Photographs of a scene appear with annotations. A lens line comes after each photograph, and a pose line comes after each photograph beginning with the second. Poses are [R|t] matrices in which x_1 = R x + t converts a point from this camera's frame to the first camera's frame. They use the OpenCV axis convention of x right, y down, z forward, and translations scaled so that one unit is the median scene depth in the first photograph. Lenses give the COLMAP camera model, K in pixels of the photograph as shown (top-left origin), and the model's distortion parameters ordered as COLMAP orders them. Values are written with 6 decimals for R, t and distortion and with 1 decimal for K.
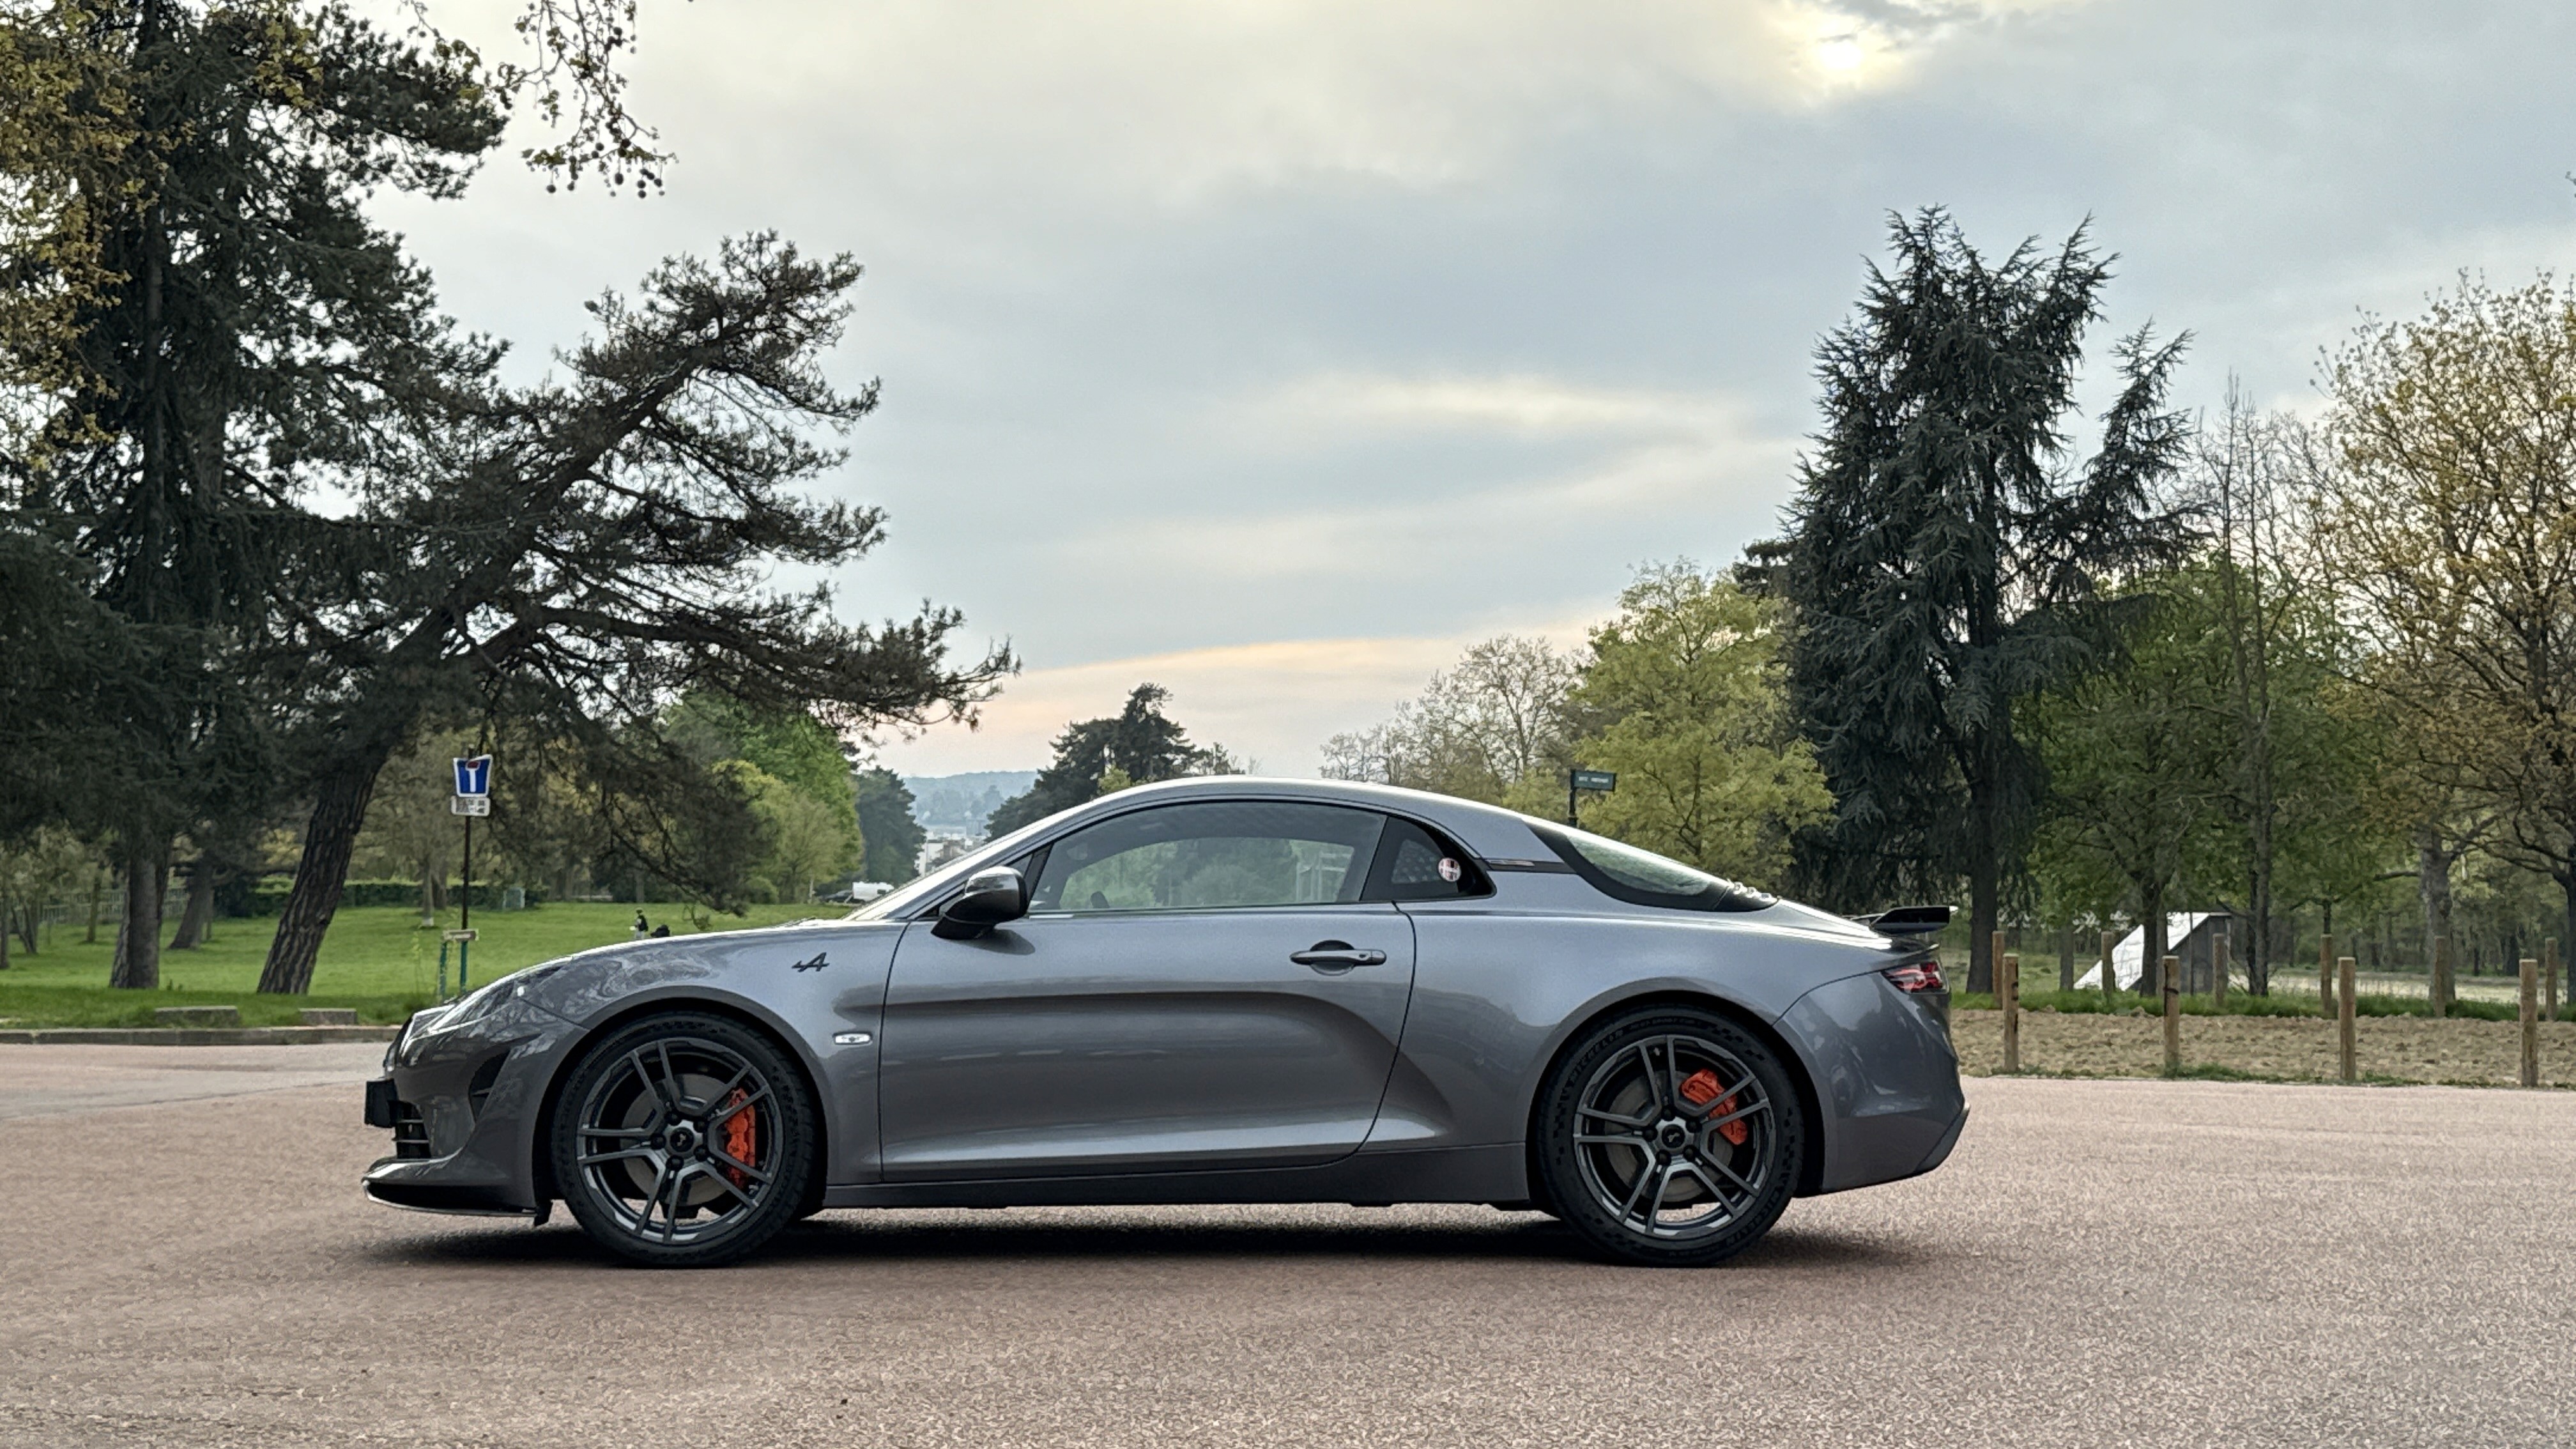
lens RADIAL K [[3358.7, 0, 1287.3], [0, 3358.7, 740.1], [0, 0, 1]] dist [0.141168, -0.043200]
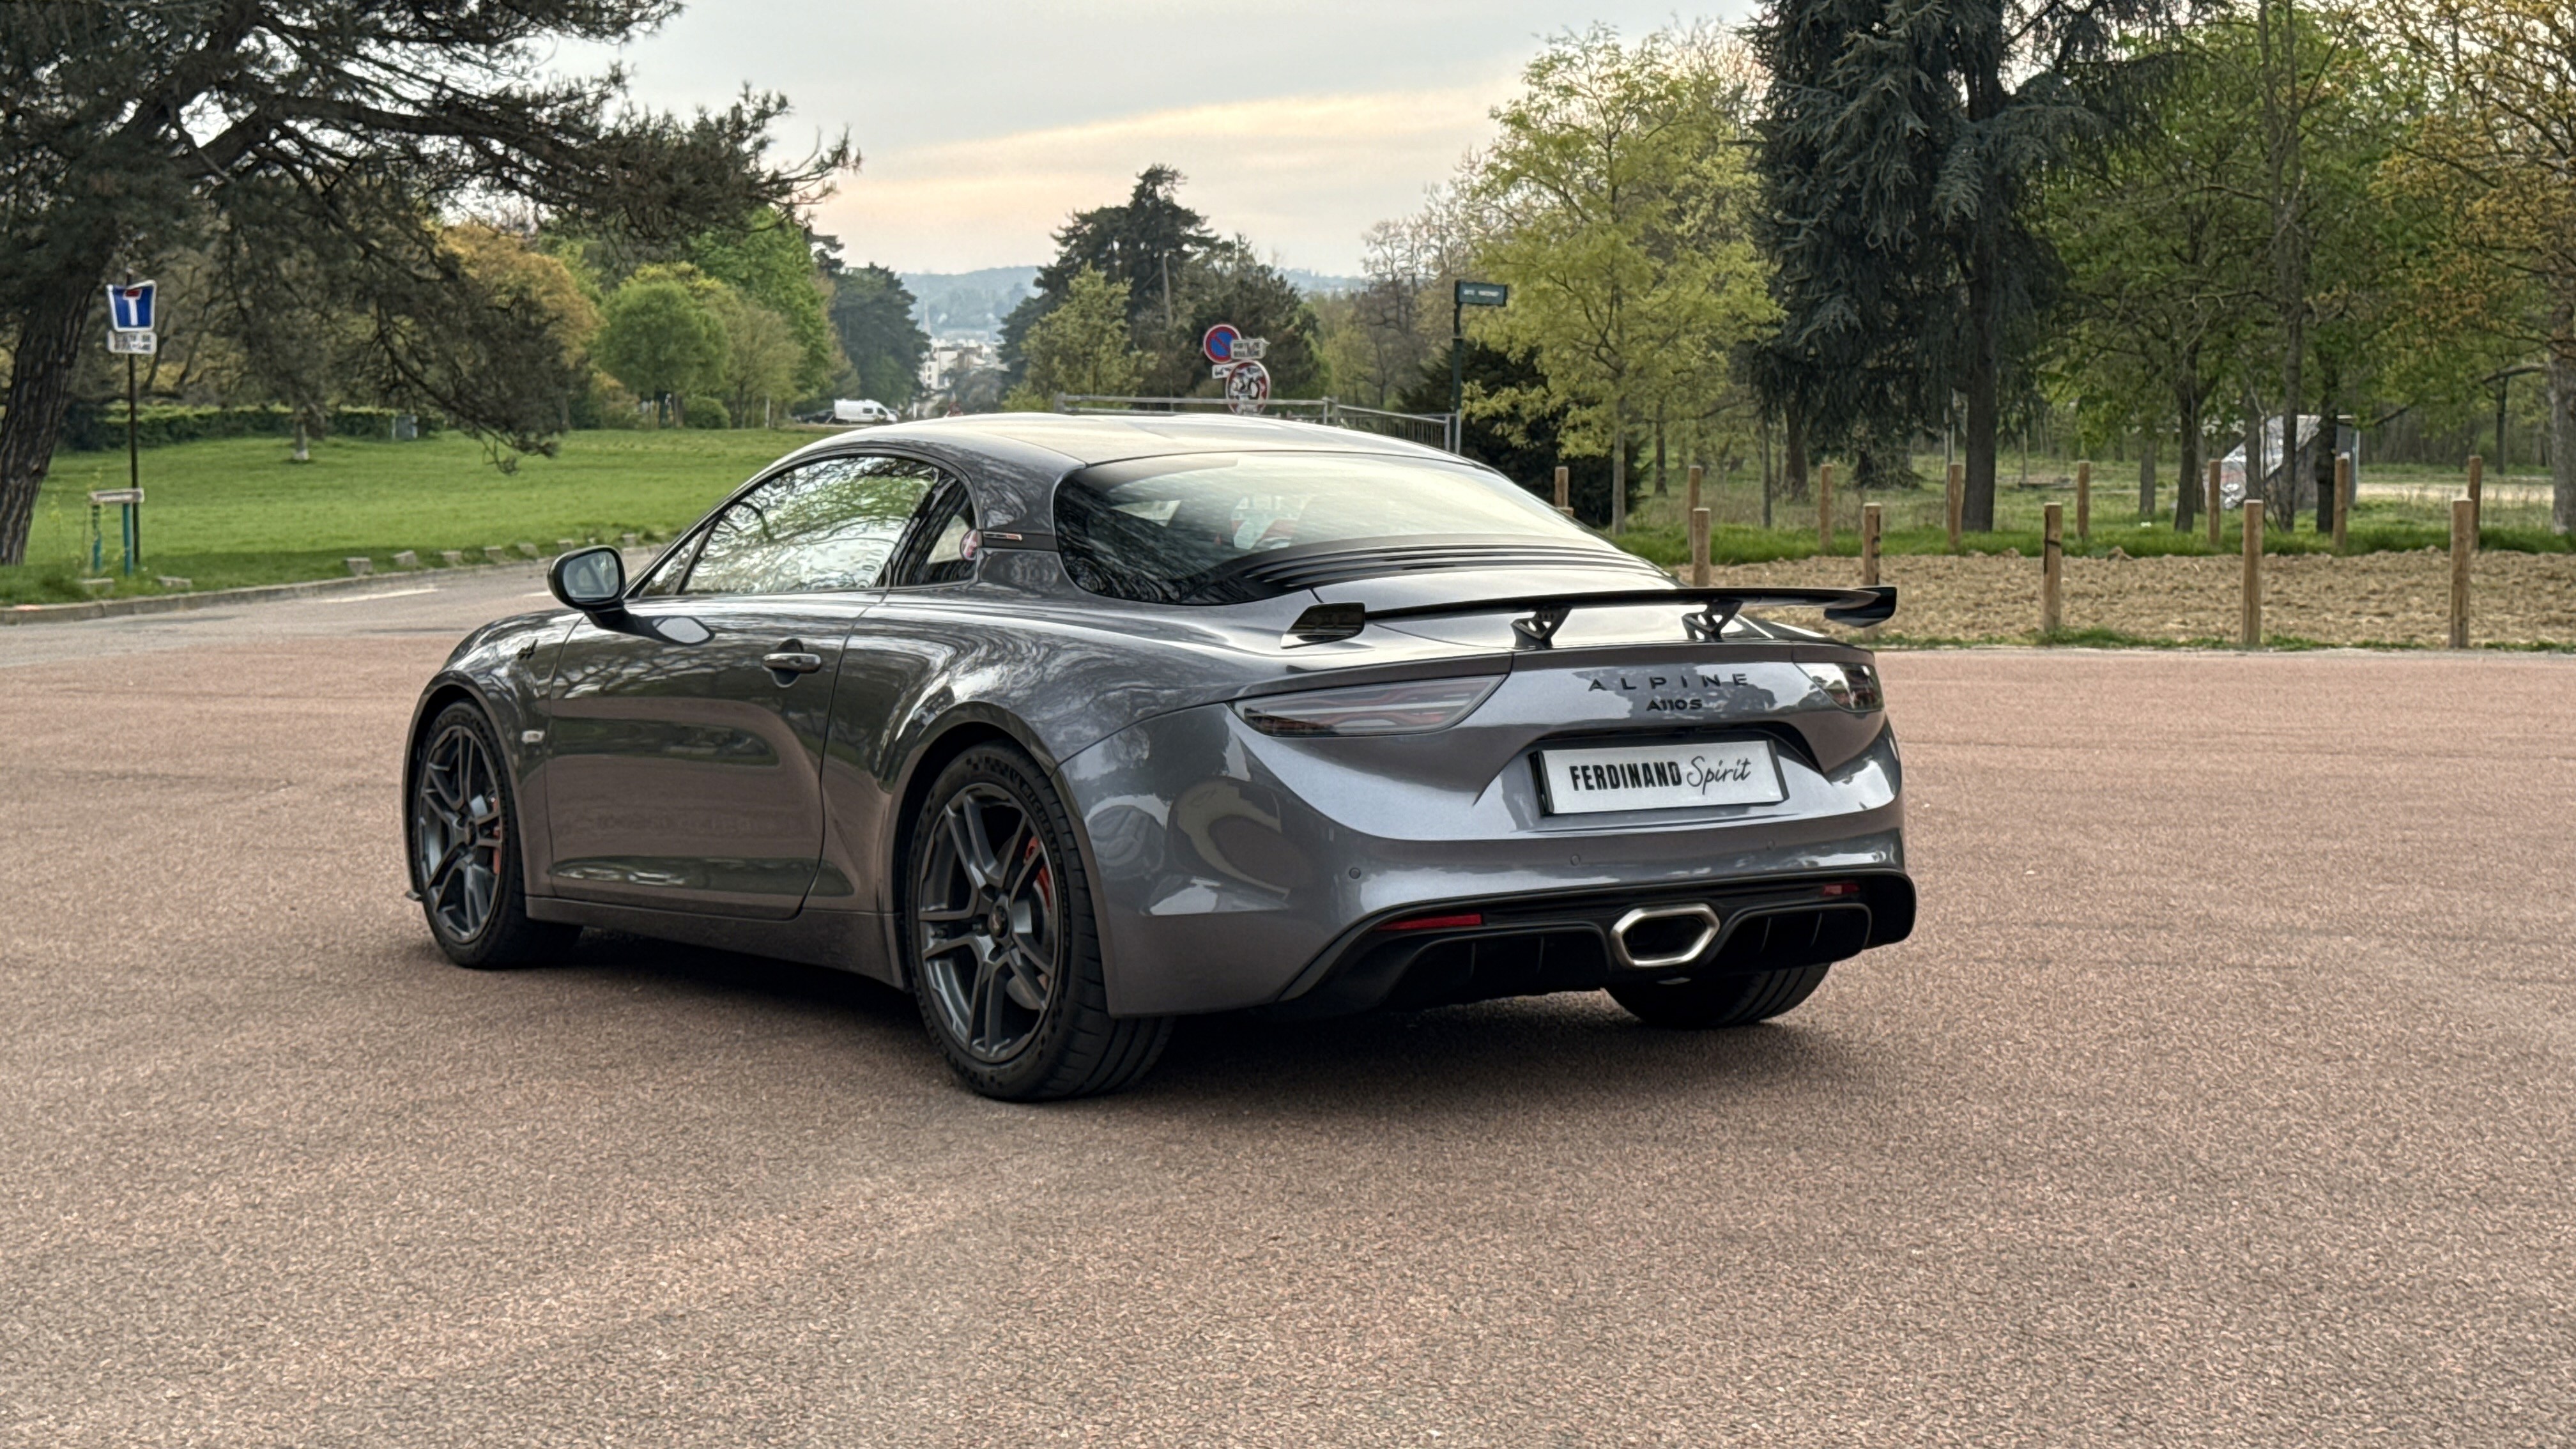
lens RADIAL K [[3841.2, 0, 1309.1], [0, 3841.2, 722.8], [0, 0, 1]] dist [0.158286, -0.084657]
pose [[0.999825, -0.014507, -0.011803, 0.045988], [0.015898, 0.991661, 0.127886, -0.004556], [0.009850, -0.128051, 0.991719, 0.017133]]
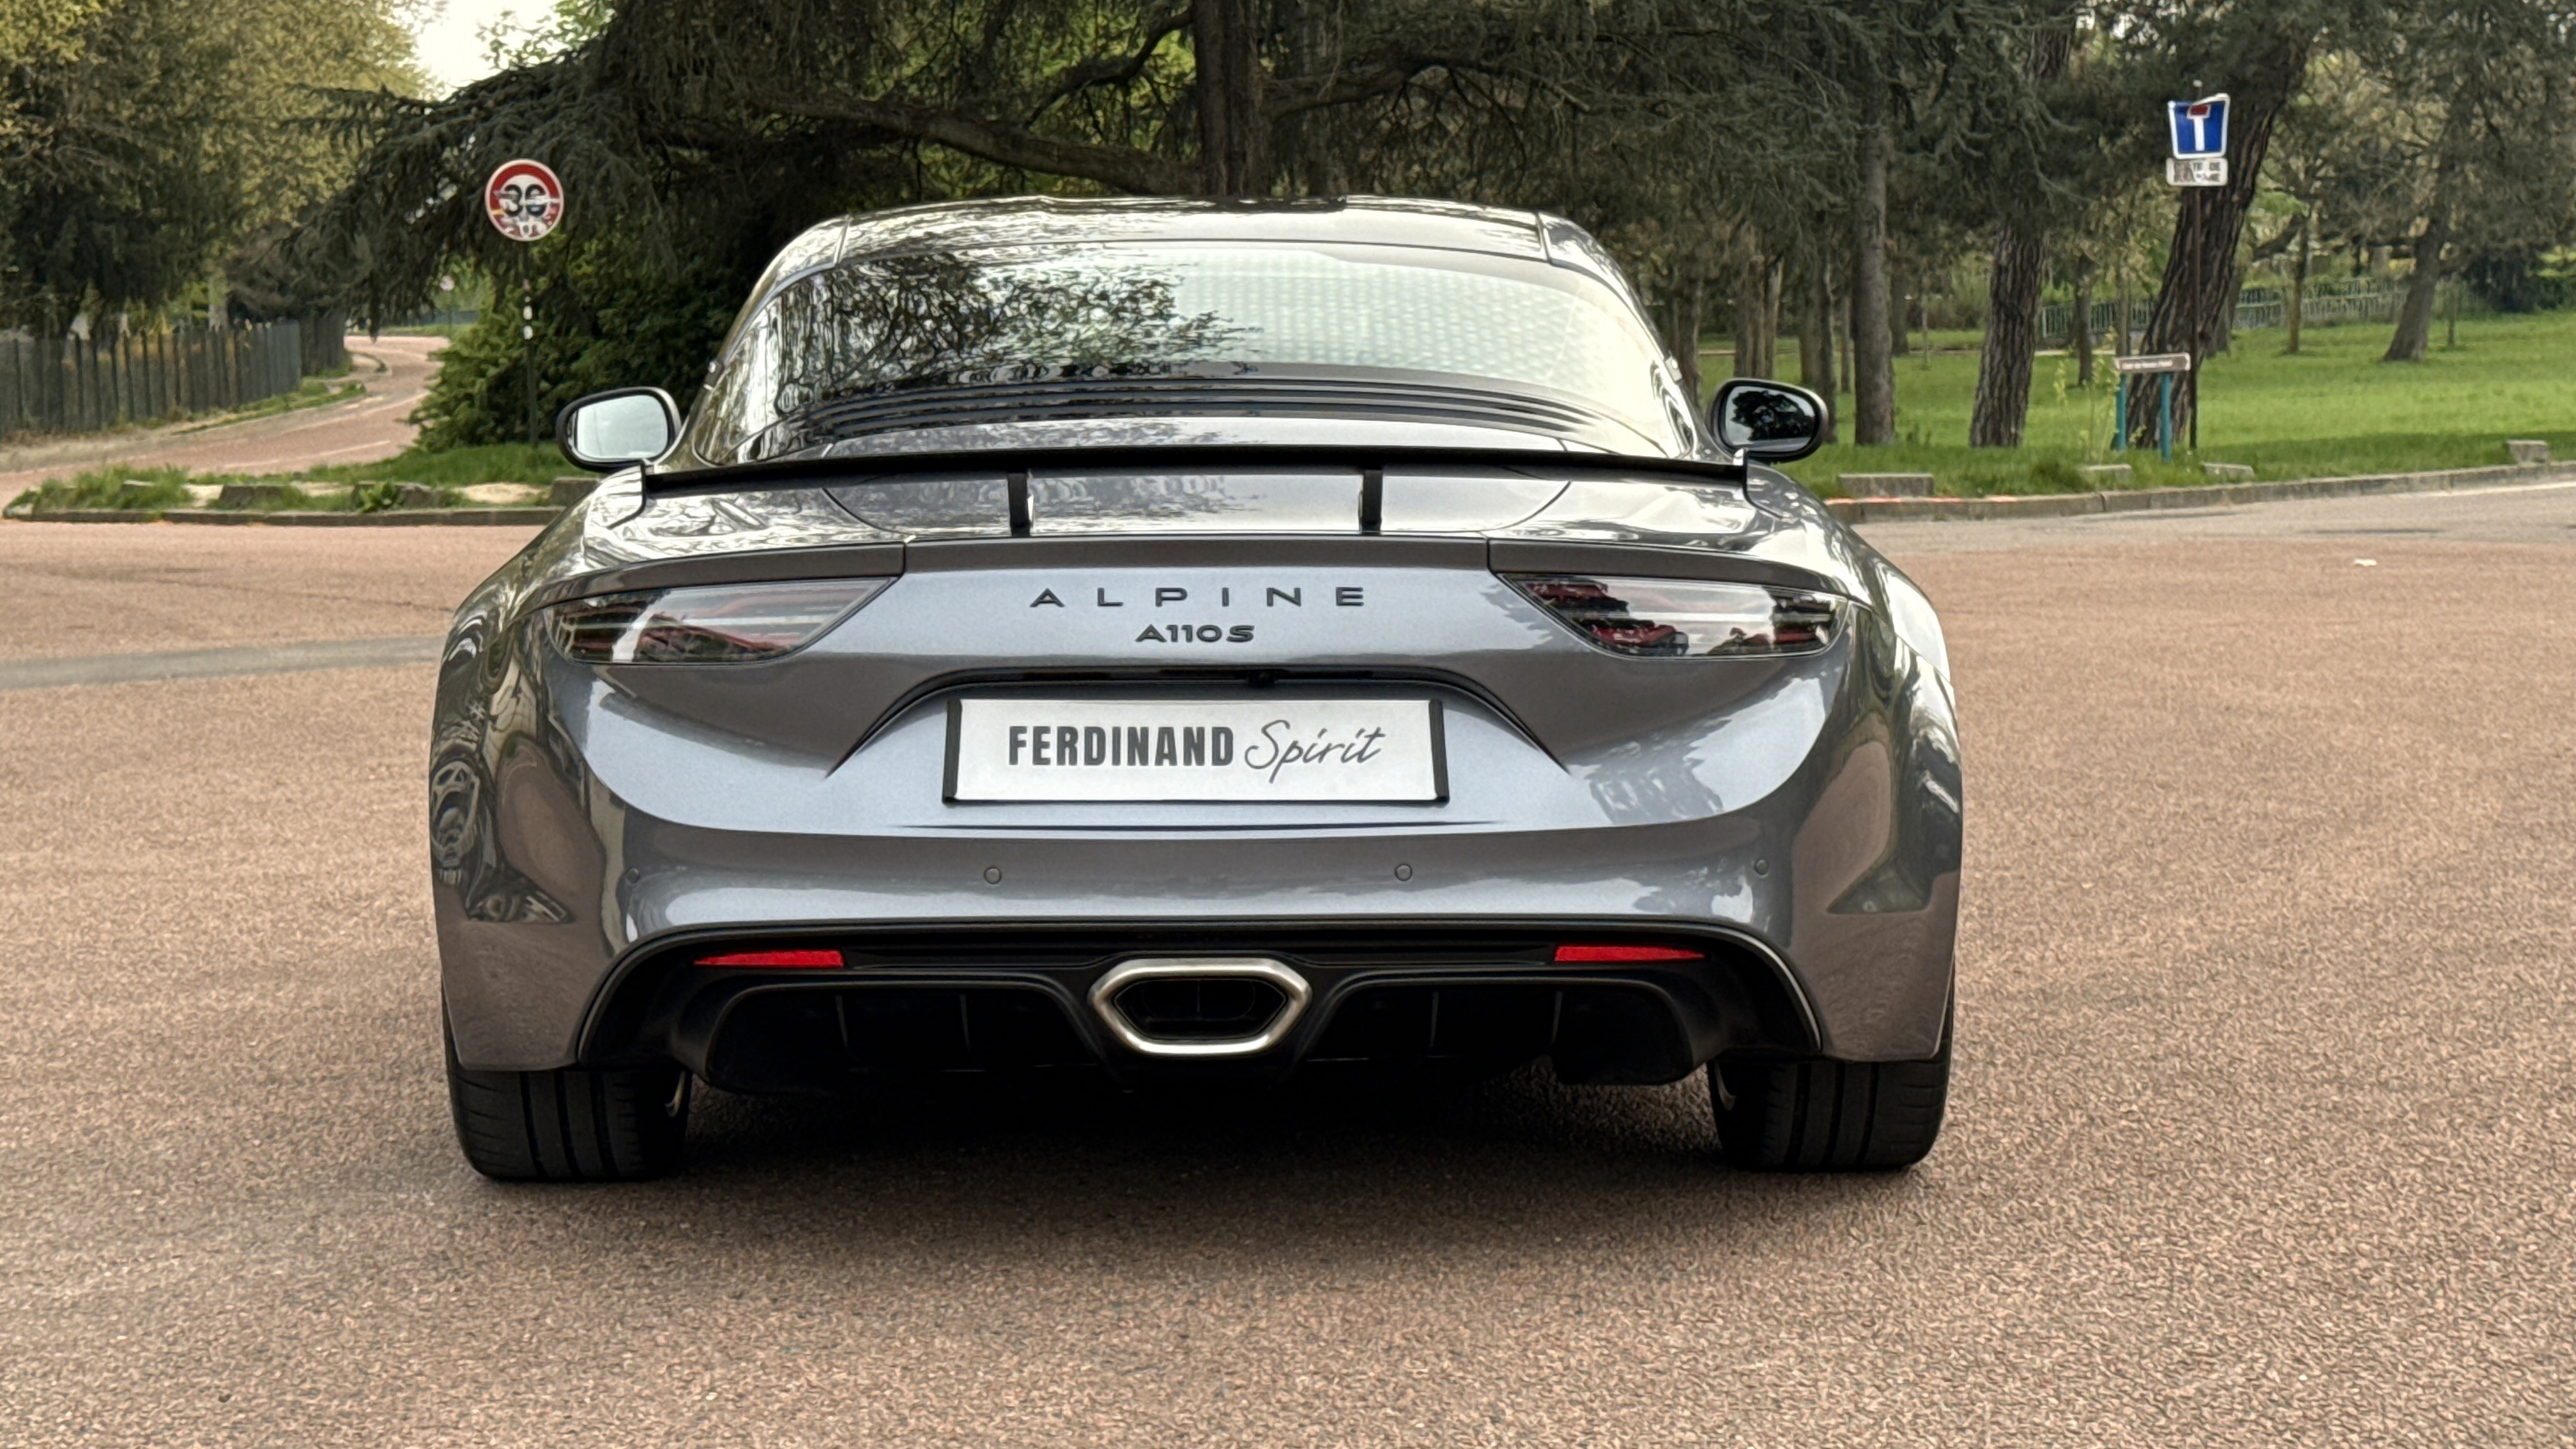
lens RADIAL K [[4820.4, 0, 1288.0], [0, 4820.4, 724.5], [0, 0, 1]] dist [-0.018506, 1.303465]
pose [[0.835126, 0.024956, -0.549493, 0.104691], [0.051240, 0.991097, 0.122888, 0.000572], [0.547668, -0.130783, 0.826412, 0.058273]]
